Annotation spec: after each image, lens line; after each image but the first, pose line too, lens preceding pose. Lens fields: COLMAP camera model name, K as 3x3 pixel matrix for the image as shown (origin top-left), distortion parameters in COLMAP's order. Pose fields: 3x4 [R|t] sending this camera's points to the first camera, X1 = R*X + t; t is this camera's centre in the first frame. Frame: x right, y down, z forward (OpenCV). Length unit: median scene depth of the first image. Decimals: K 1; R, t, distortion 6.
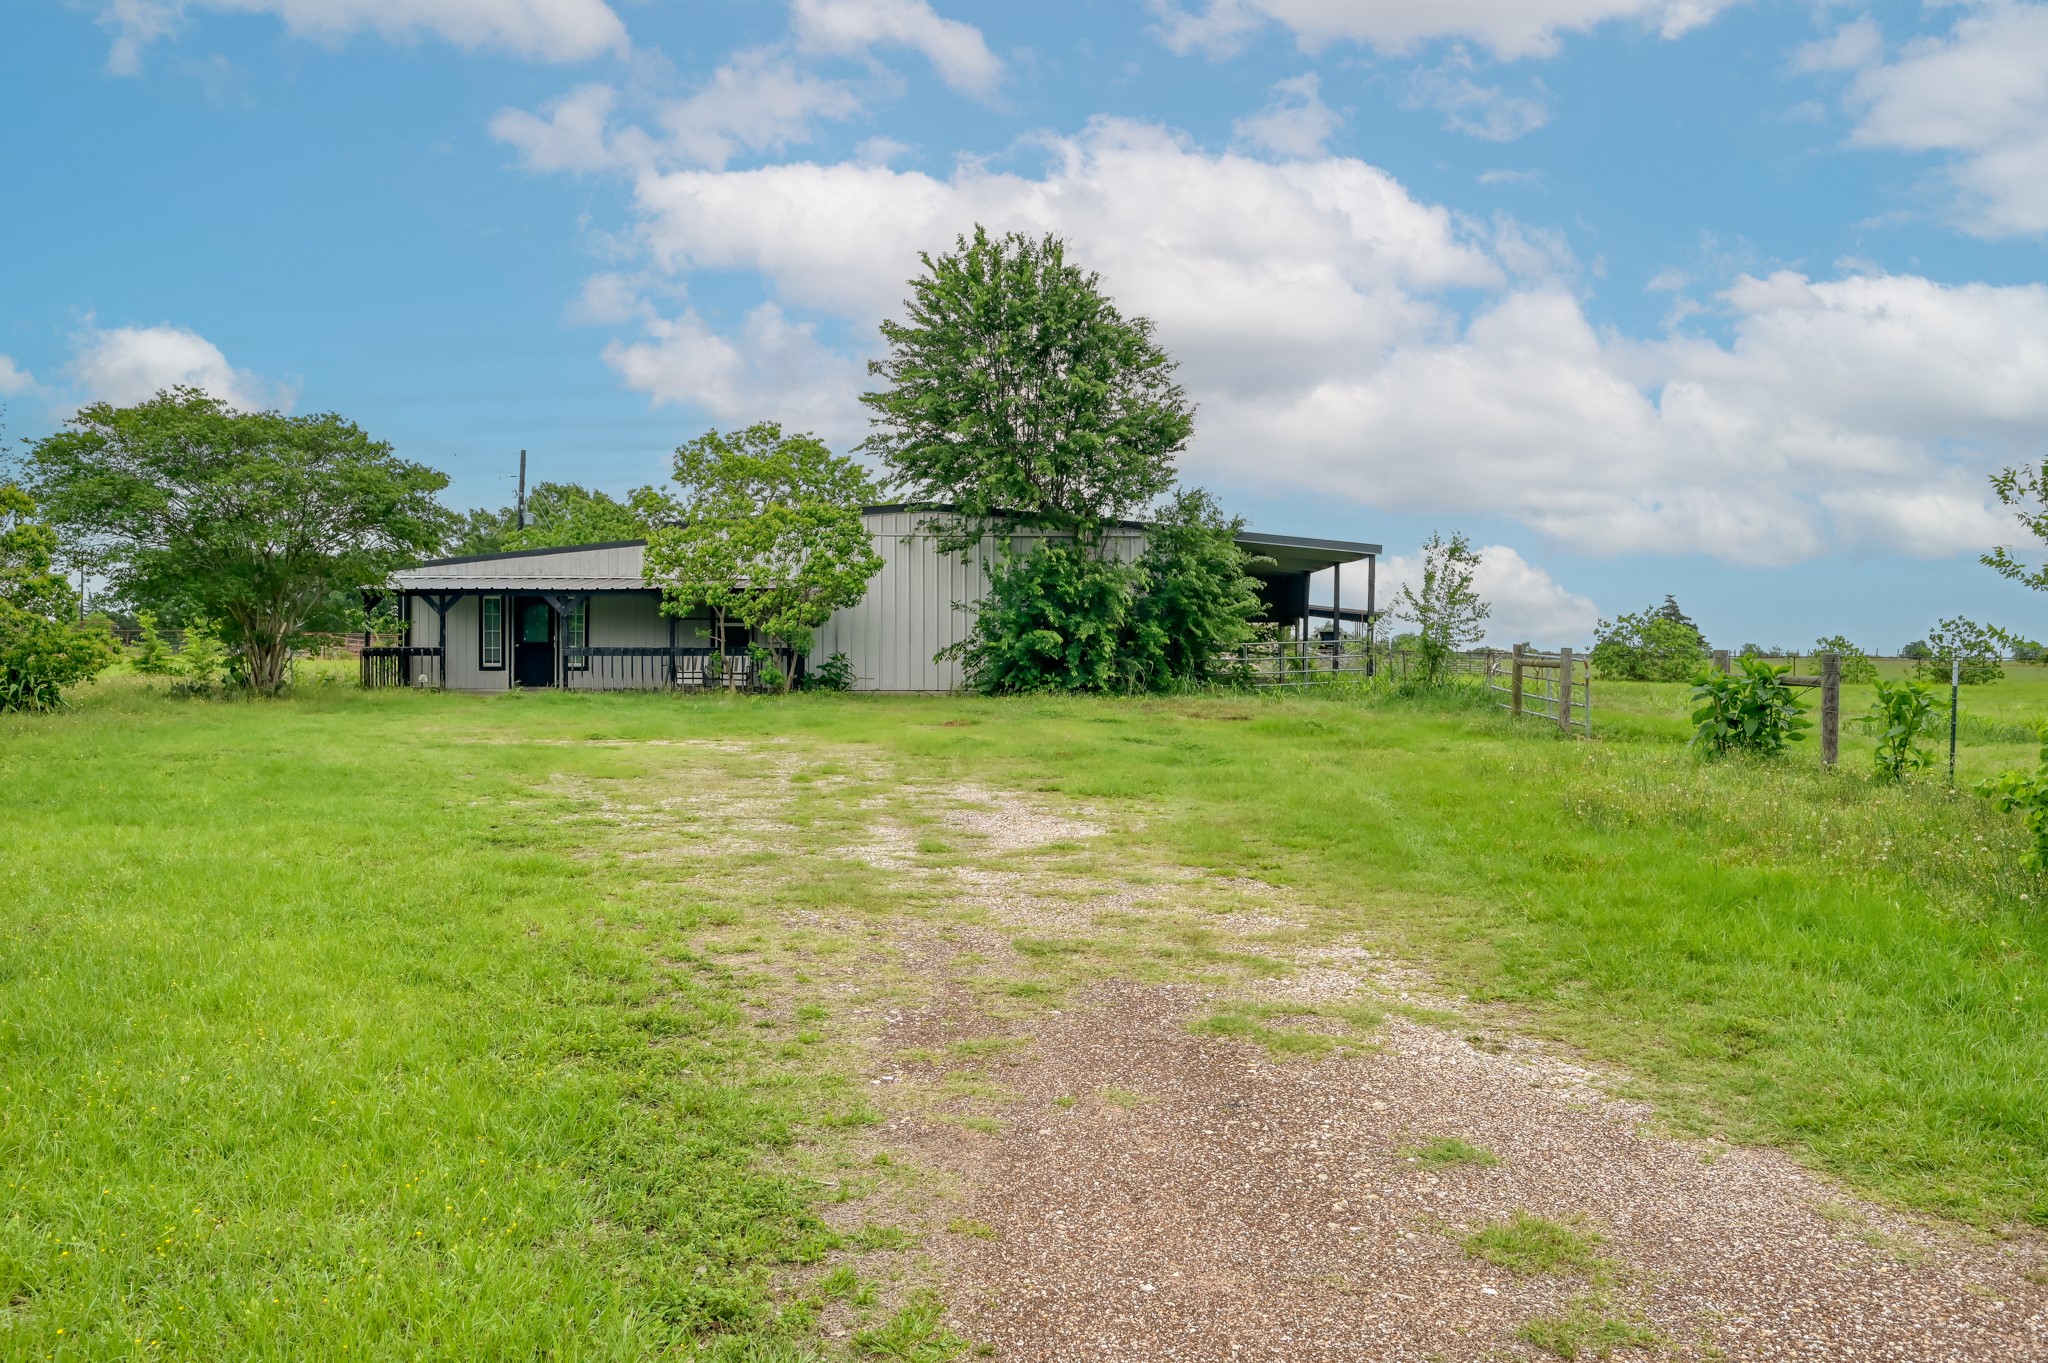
lens RADIAL K [[1606.5, 0, 1024.0], [0, 1606.5, 681.5], [0, 0, 1]] dist [0.006605, 0.001289]
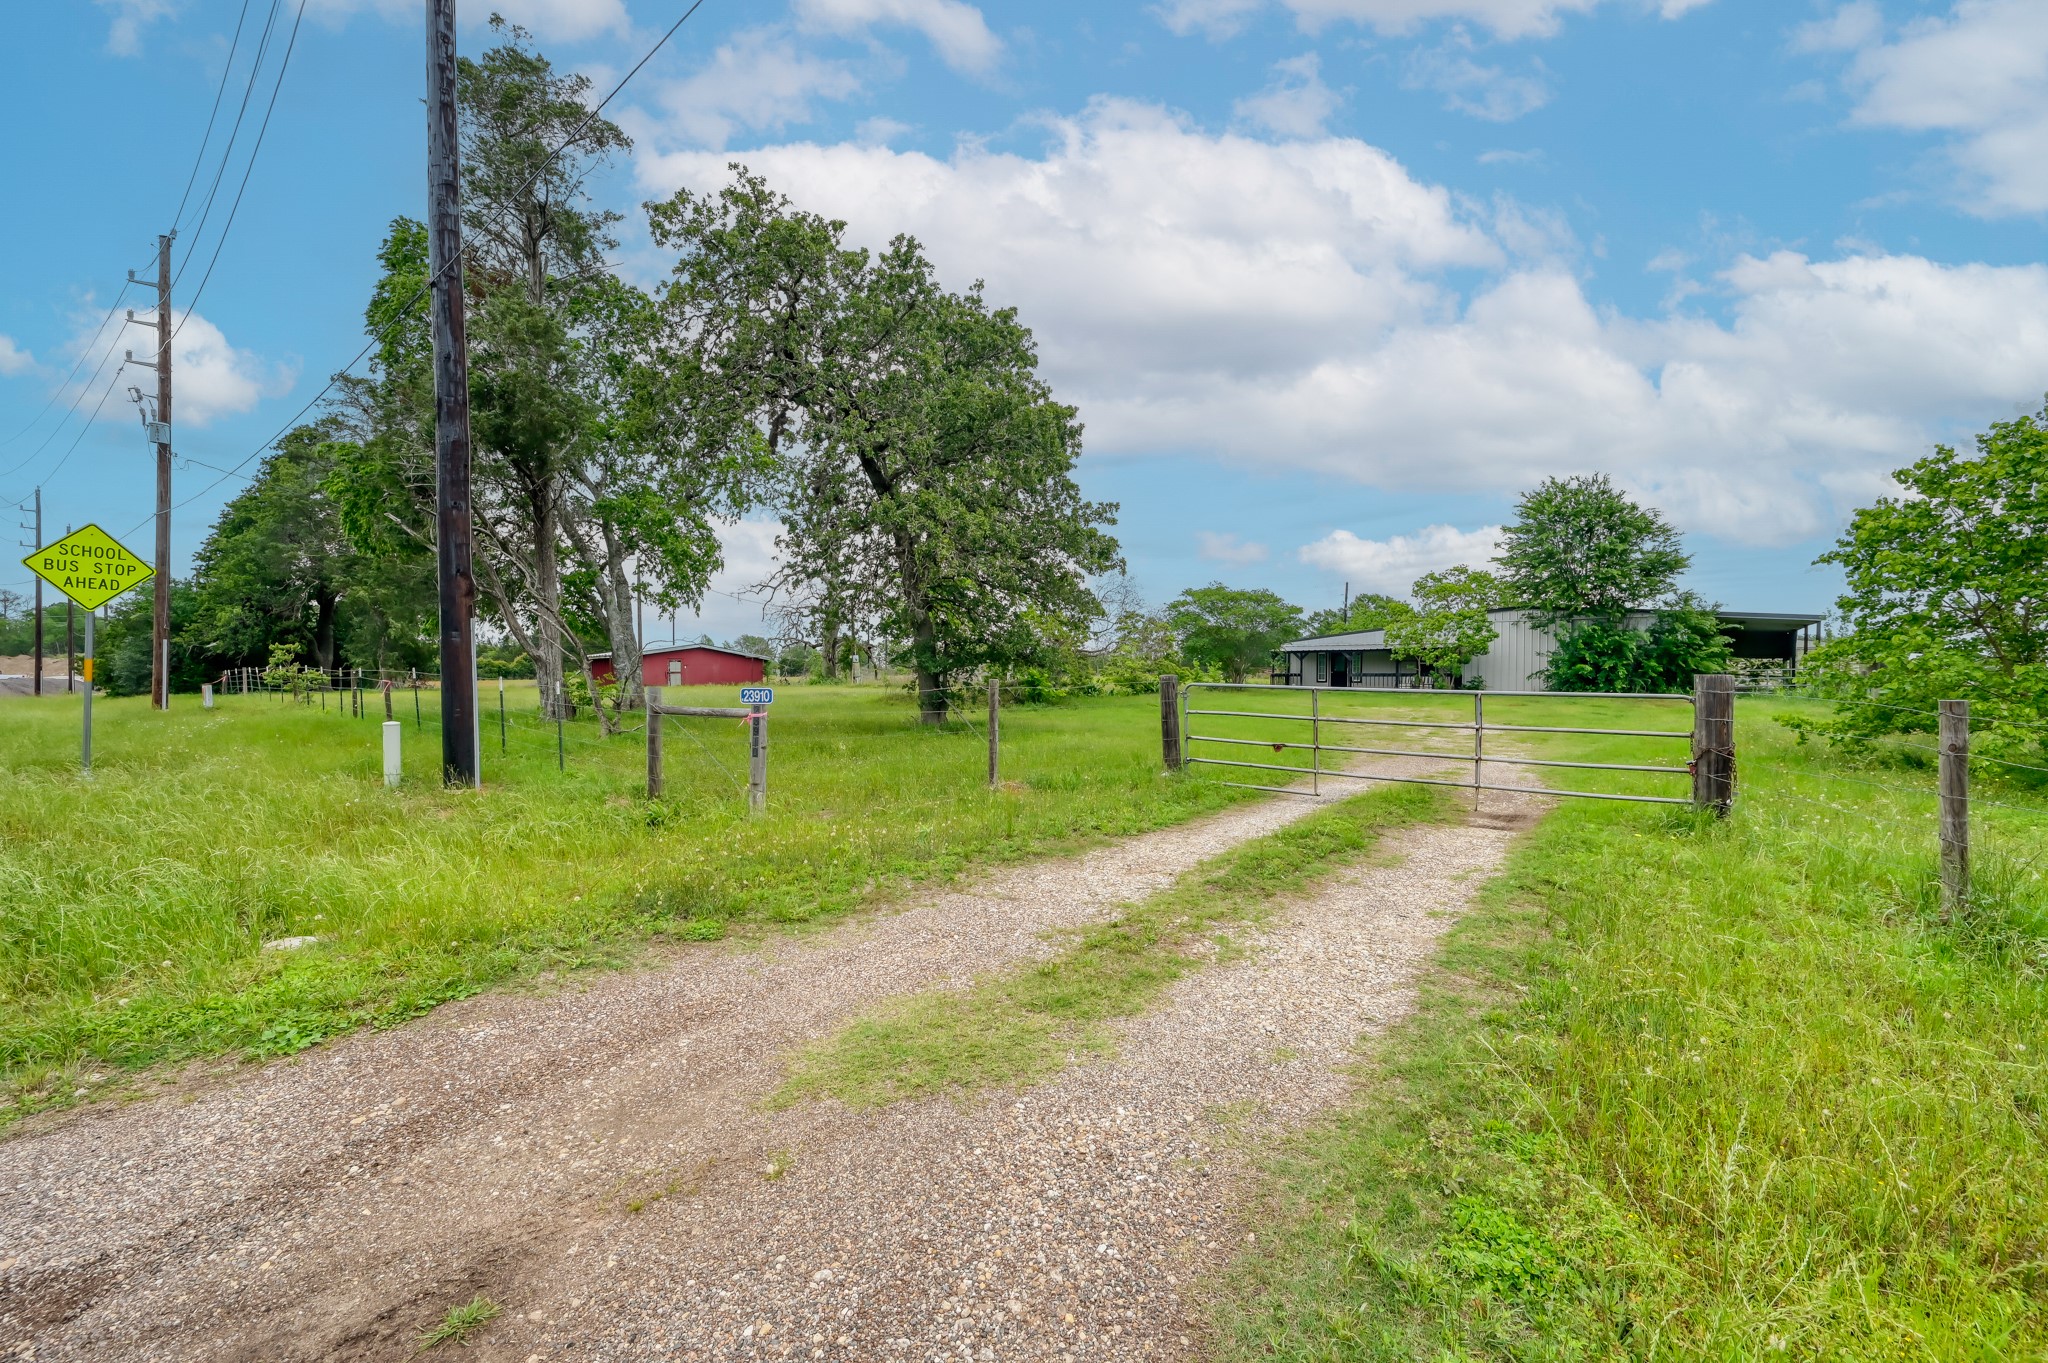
lens RADIAL K [[808.2, 0, 1028.4], [0, 808.2, 683.0], [0, 0, 1]] dist [-0.000930, 0.000164]
pose [[0.772602, 0.005912, -0.634863, 0.116142], [-0.012782, 0.999899, -0.006244, 0.007621], [0.634762, 0.012939, 0.772599, -0.261325]]
